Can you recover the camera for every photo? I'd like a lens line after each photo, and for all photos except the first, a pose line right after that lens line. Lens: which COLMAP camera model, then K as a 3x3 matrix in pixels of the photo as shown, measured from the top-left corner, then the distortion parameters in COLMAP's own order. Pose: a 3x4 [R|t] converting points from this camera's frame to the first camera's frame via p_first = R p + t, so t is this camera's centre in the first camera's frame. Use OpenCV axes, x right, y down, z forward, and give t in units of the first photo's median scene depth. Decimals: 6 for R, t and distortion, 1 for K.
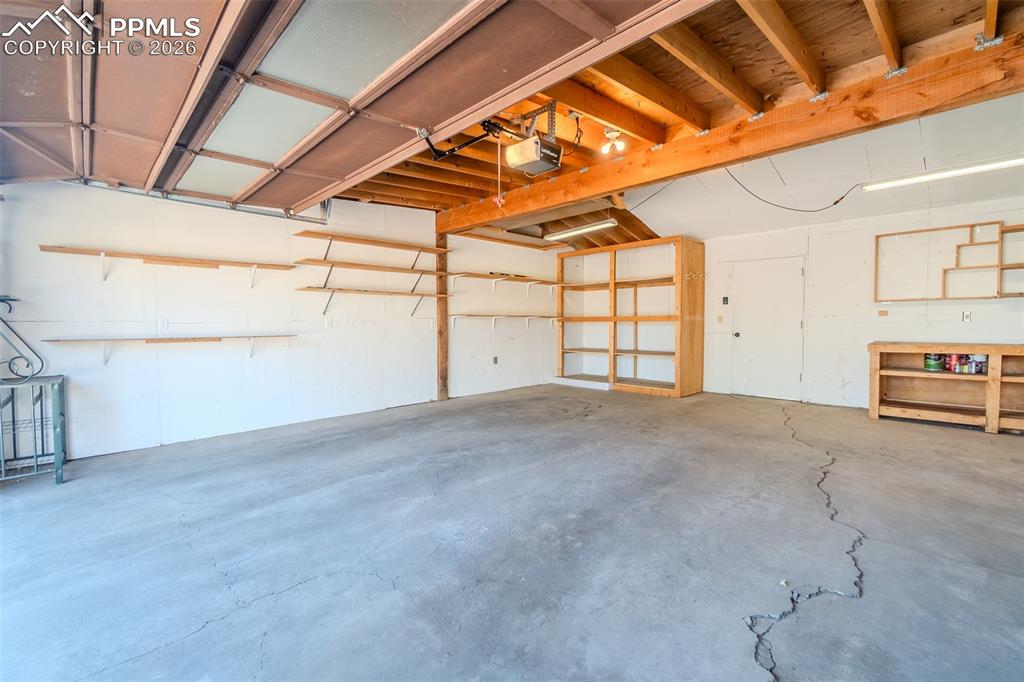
lens RADIAL K [[473.4, 0, 503.4], [0, 473.4, 339.6], [0, 0, 1]] dist [-0.003429, 0.000270]
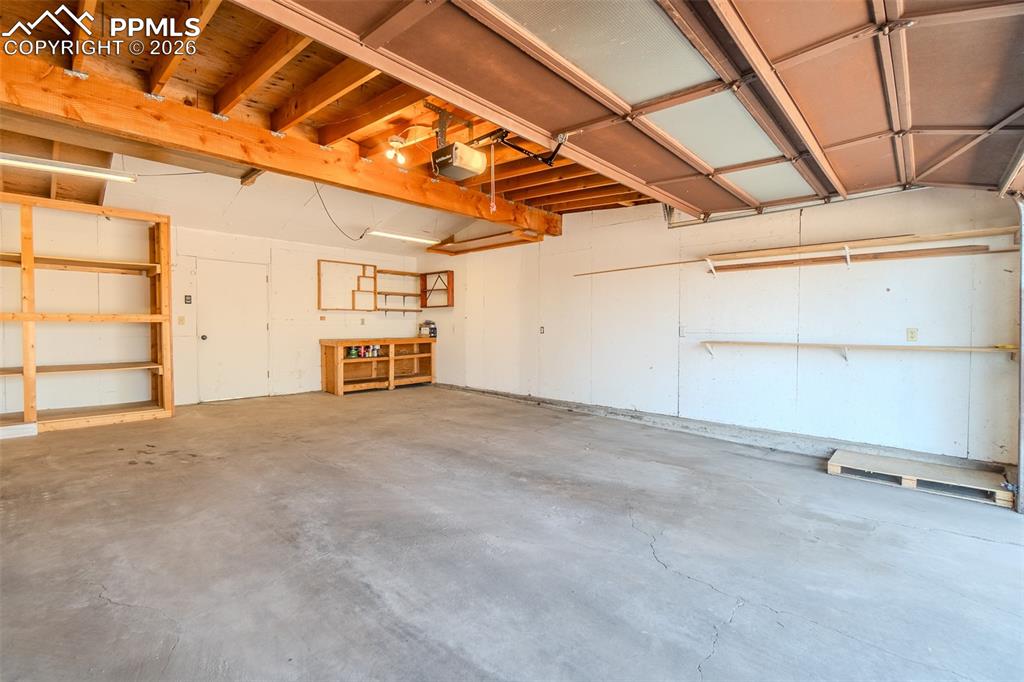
lens RADIAL K [[473.4, 0, 503.4], [0, 473.4, 339.6], [0, 0, 1]] dist [-0.003429, 0.000270]
pose [[-0.103842, -0.028748, 0.994178, -0.858168], [0.026637, 0.999143, 0.031674, -0.034936], [-0.994237, 0.029771, -0.102987, 0.911871]]
